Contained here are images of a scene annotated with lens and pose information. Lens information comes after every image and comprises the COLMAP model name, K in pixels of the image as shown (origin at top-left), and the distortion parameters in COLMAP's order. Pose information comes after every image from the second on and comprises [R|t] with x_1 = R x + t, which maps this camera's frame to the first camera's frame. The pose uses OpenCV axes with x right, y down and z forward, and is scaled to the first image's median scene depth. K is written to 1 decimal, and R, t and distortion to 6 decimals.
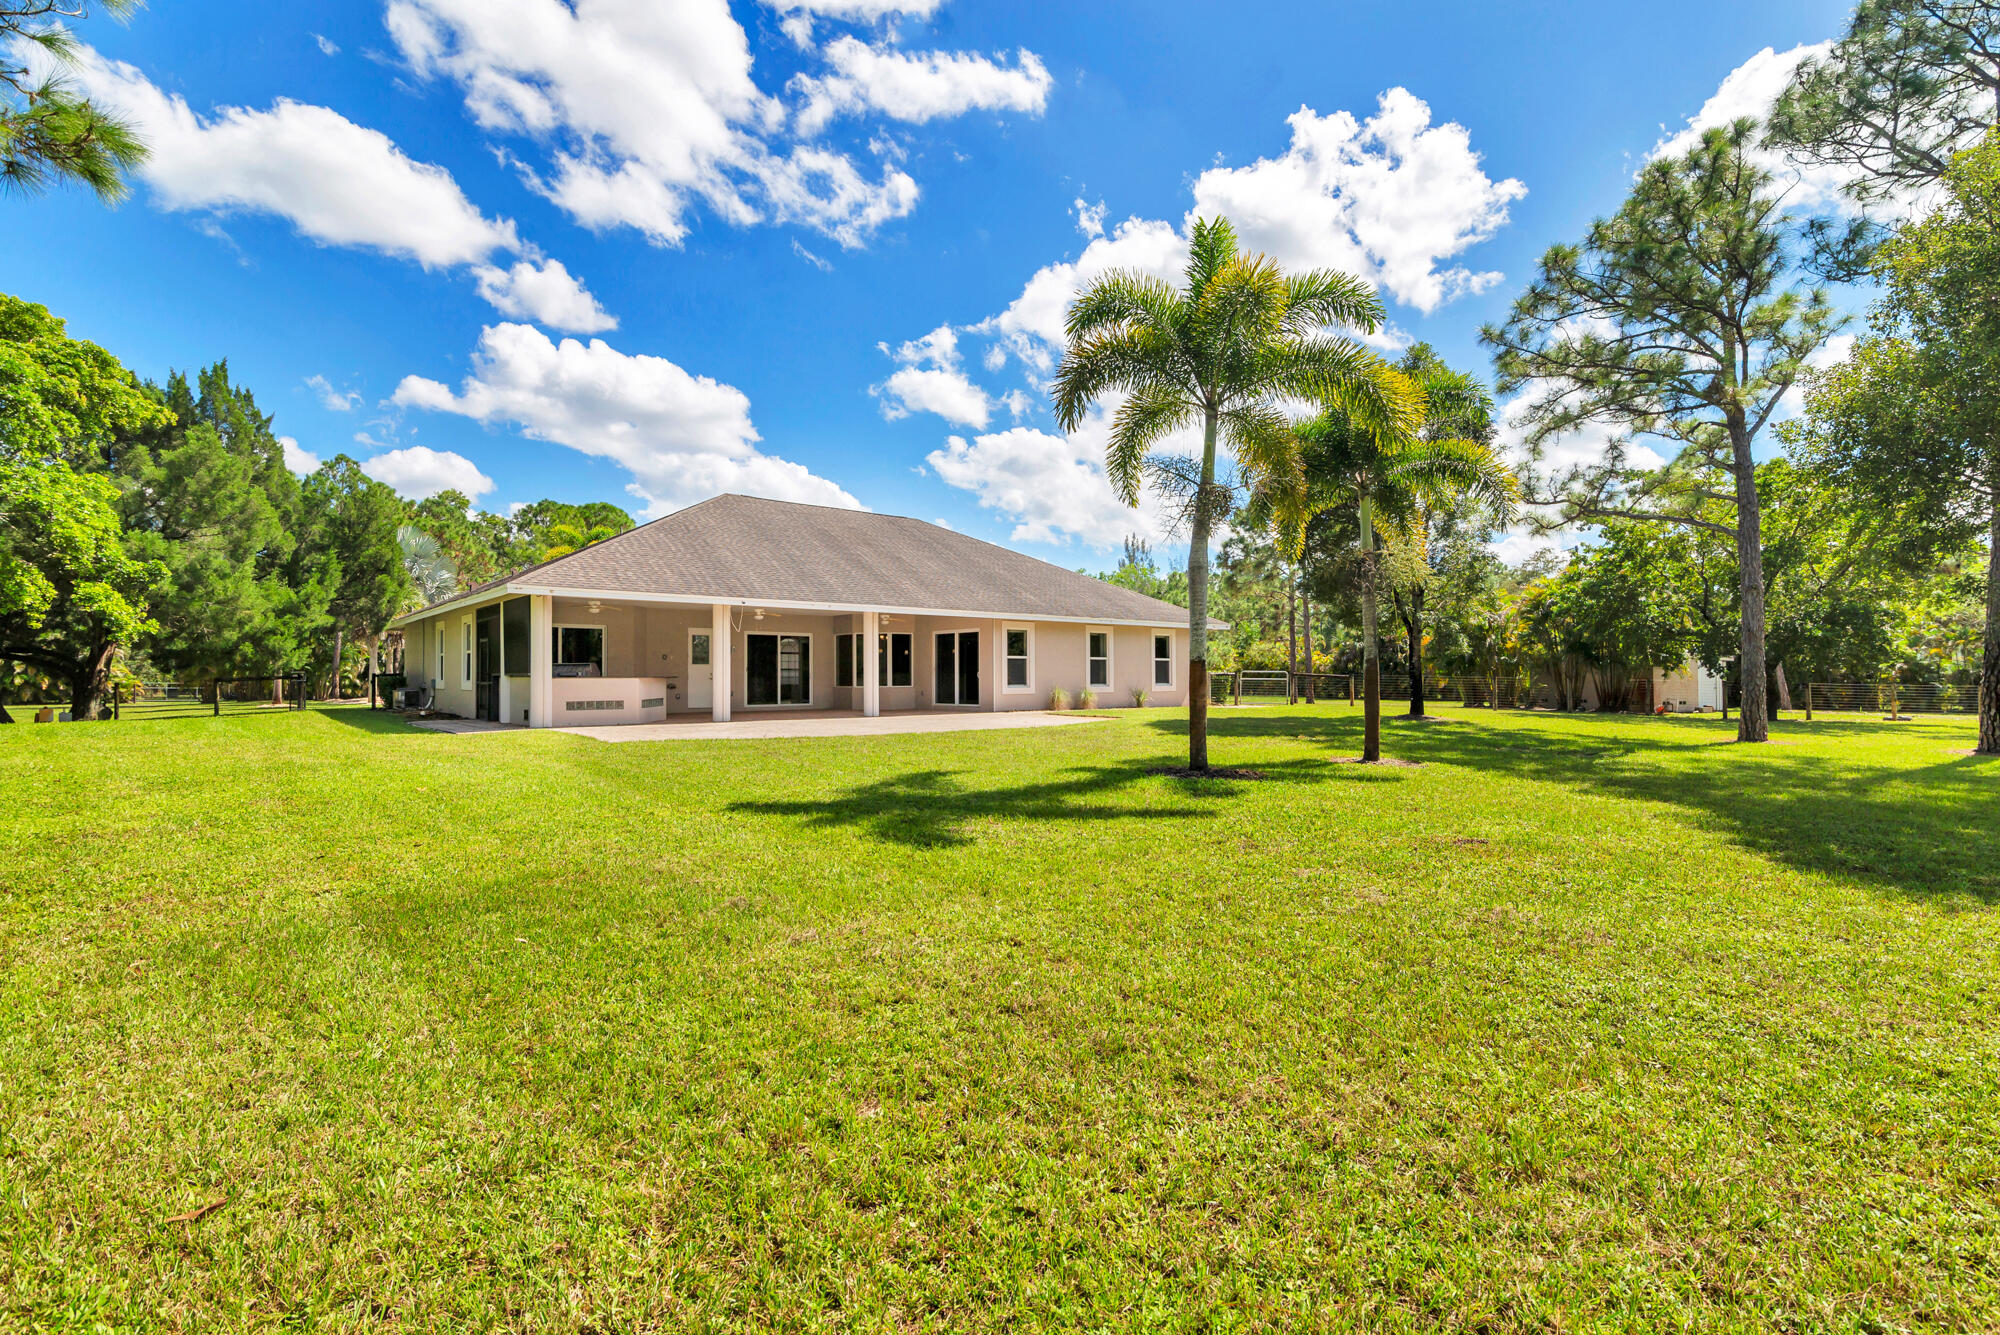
lens RADIAL K [[924.0, 0, 1002.0], [0, 924.0, 669.9], [0, 0, 1]] dist [0.003619, 0.000635]
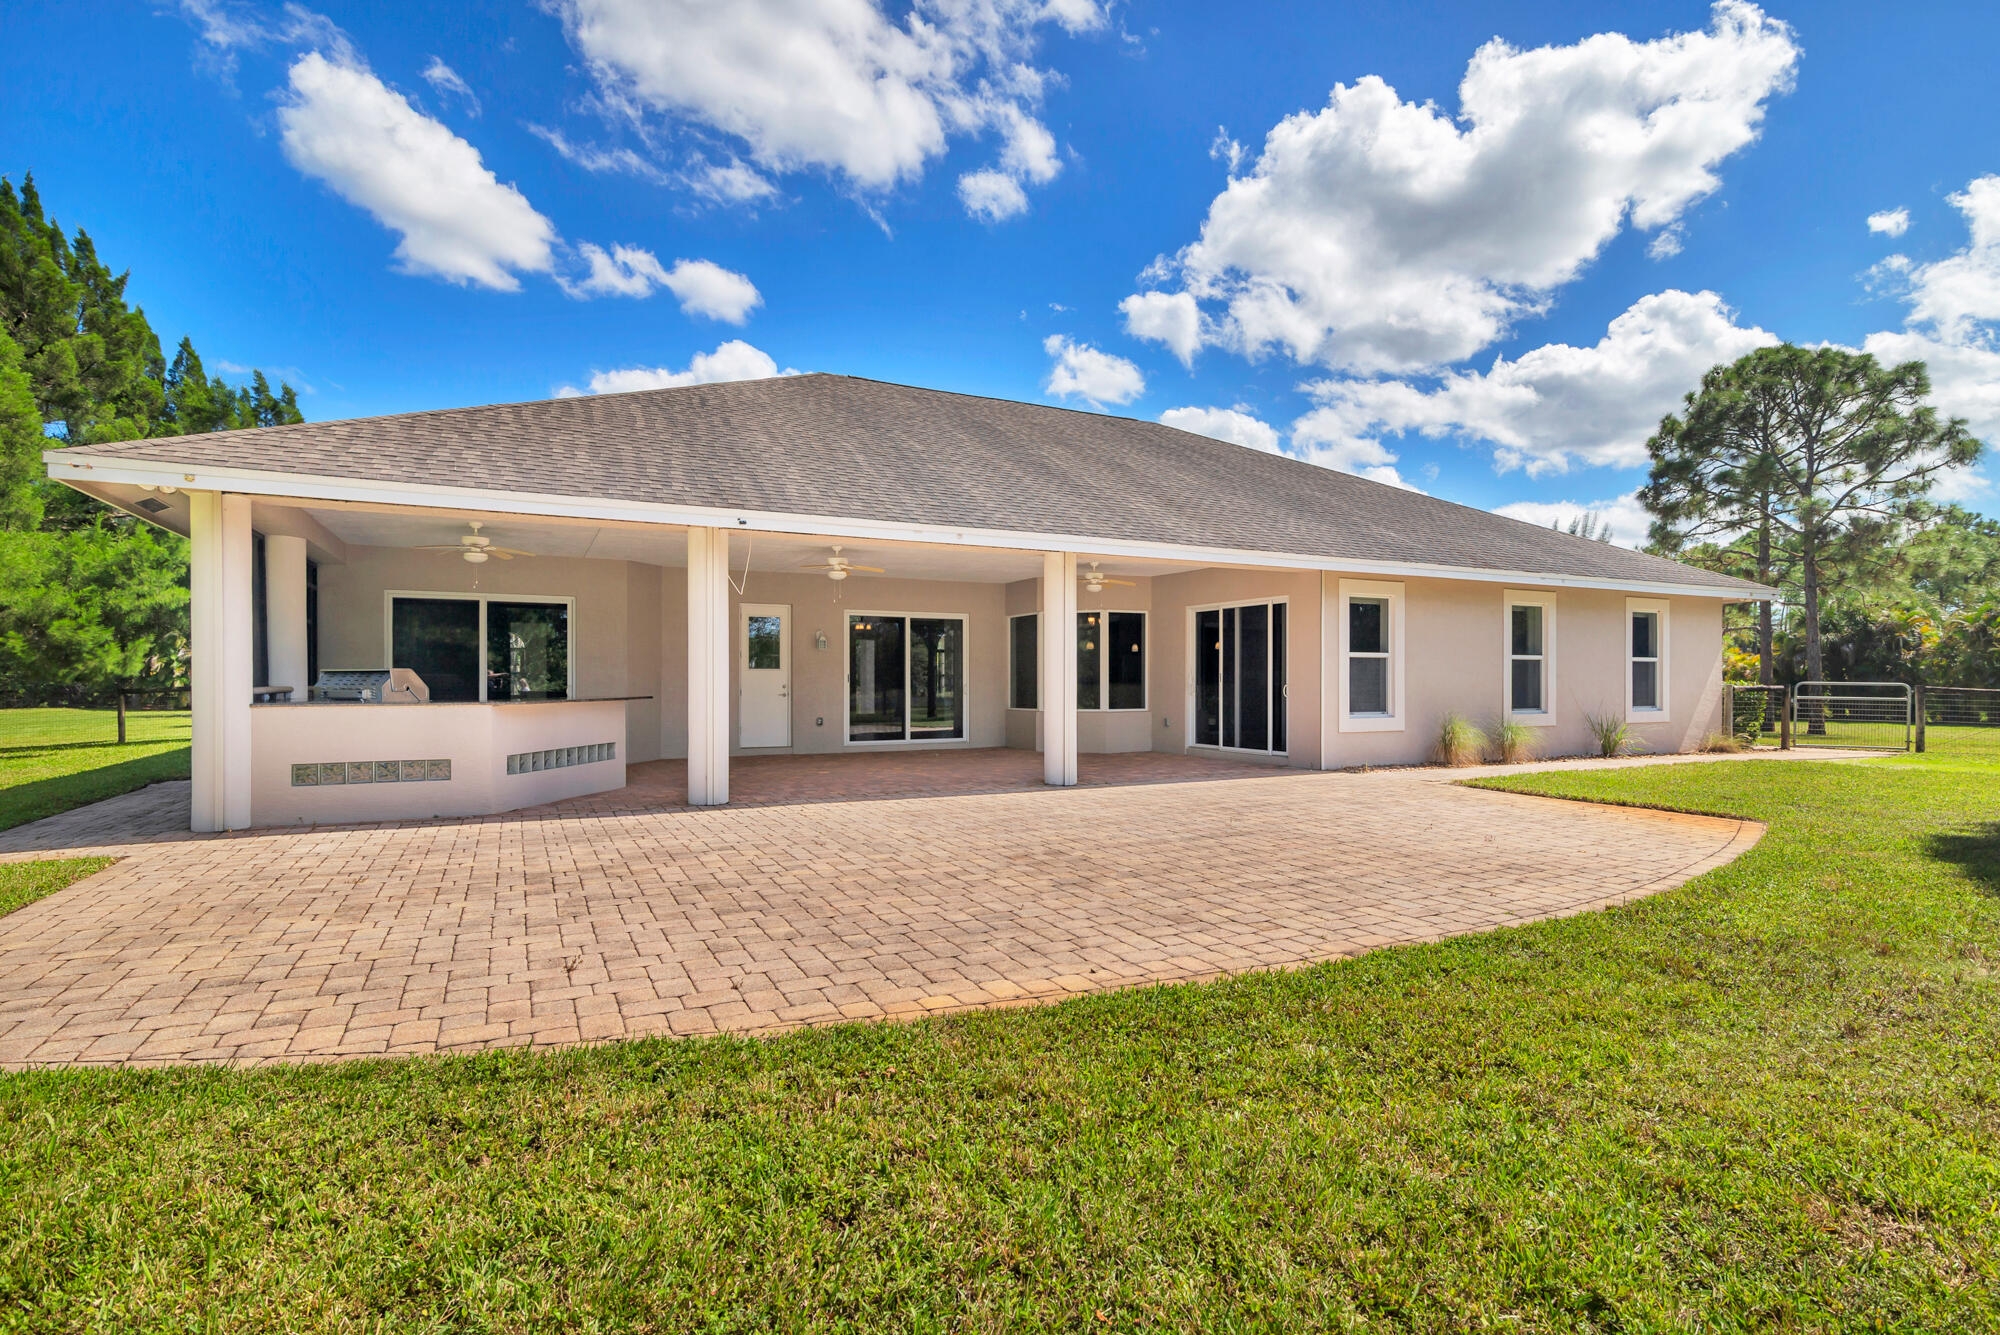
lens RADIAL K [[924.0, 0, 992.3], [0, 924.0, 674.6], [0, 0, 1]] dist [0.003619, 0.000635]
pose [[0.968635, 0.002843, -0.248473, -0.052200], [-0.002000, 0.999991, 0.003646, -0.004762], [0.248481, -0.003035, 0.968632, 0.470292]]
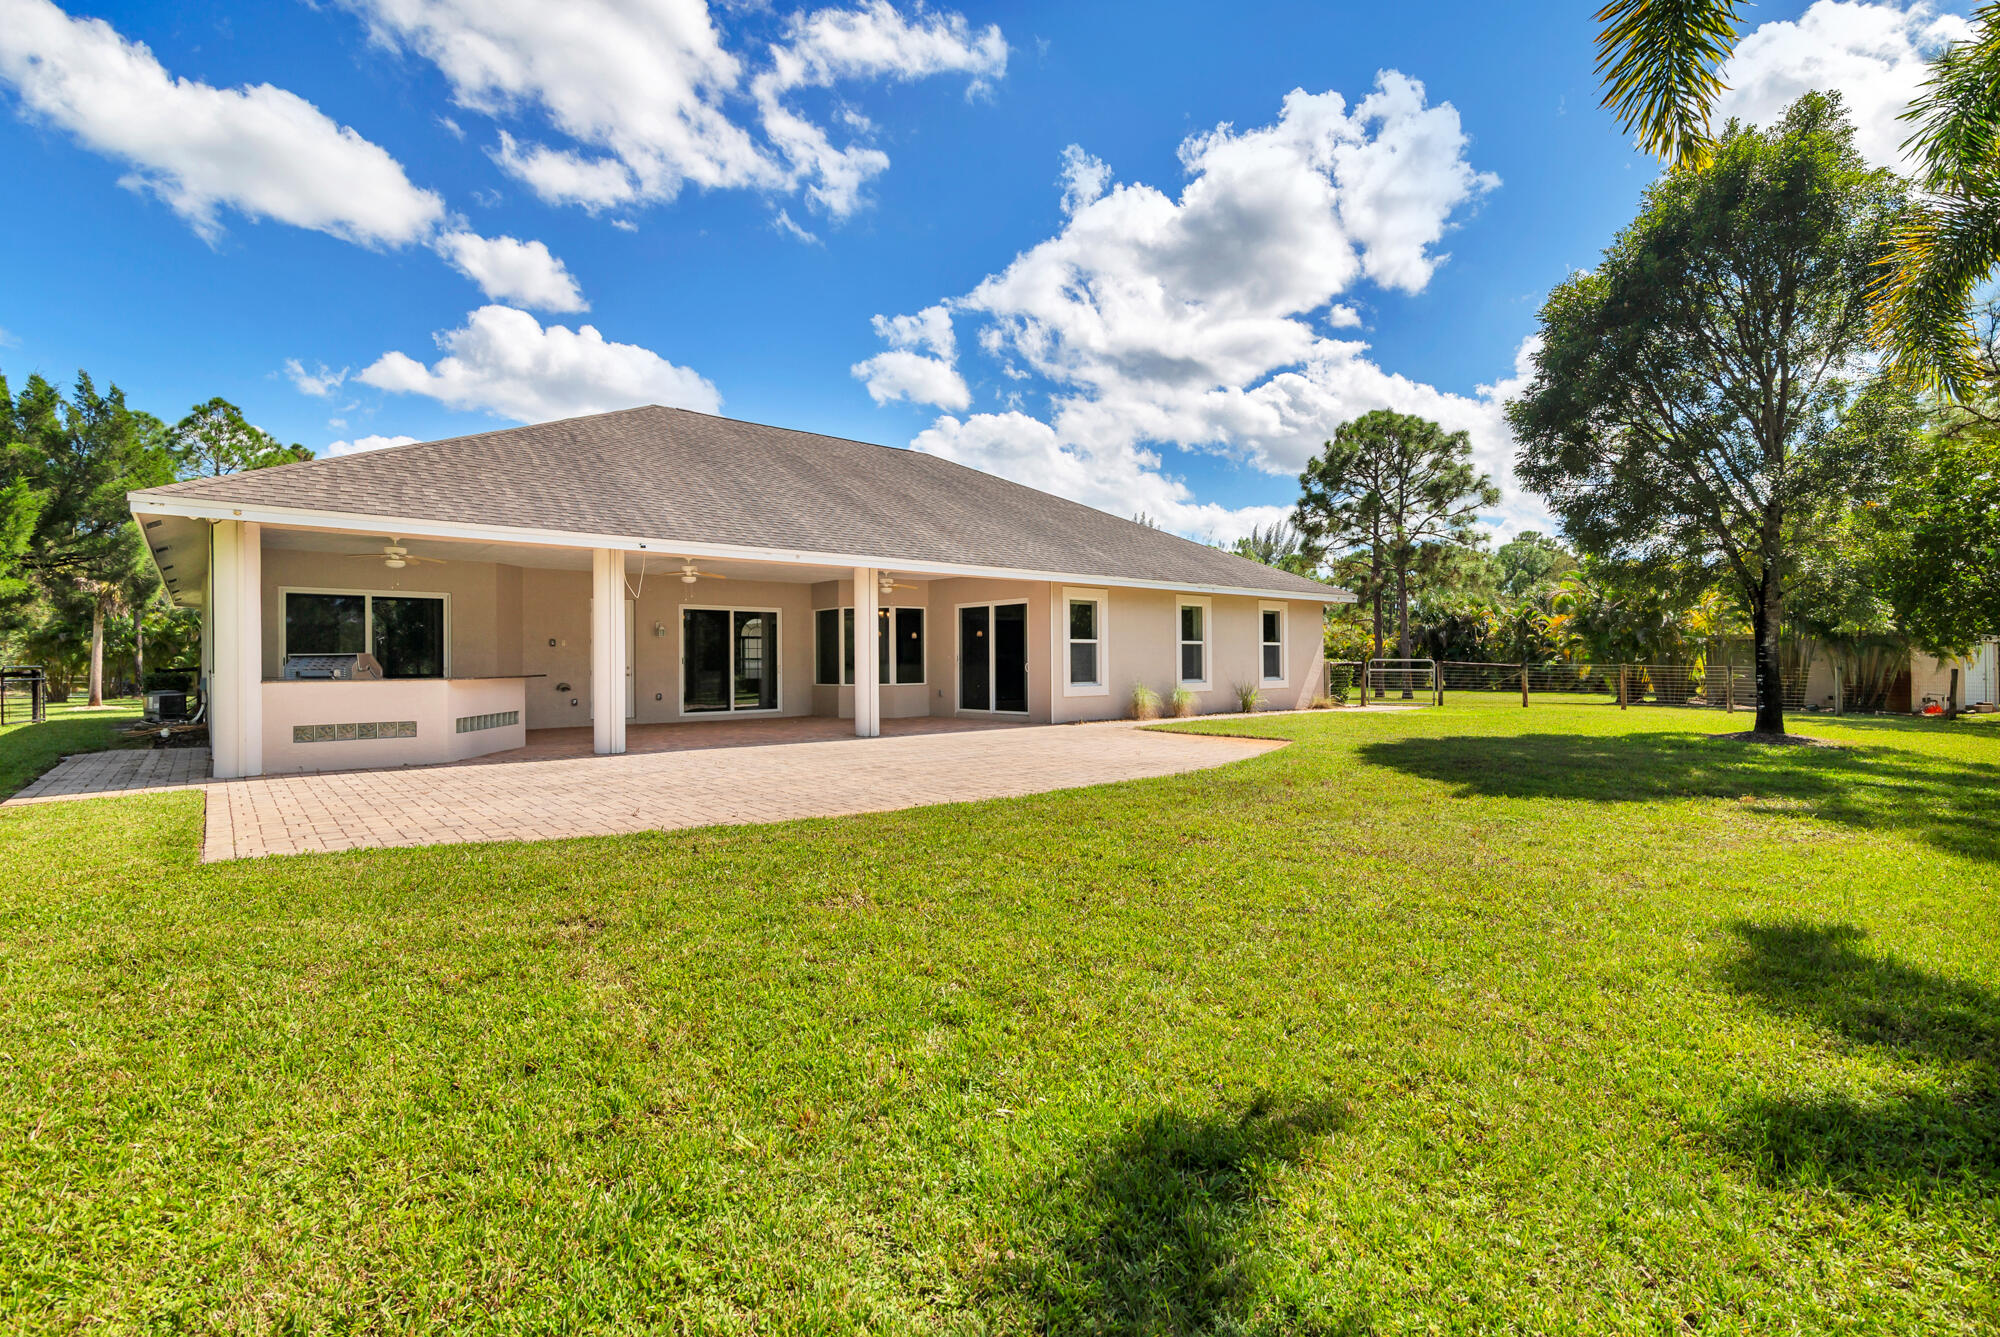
lens RADIAL K [[924.0, 0, 1005.5], [0, 924.0, 656.5], [0, 0, 1]] dist [0.003619, 0.000635]
pose [[0.999911, -0.003567, 0.012877, -0.047685], [0.003559, 0.999993, 0.000645, -0.003165], [-0.012879, -0.000599, 0.999917, 0.318549]]
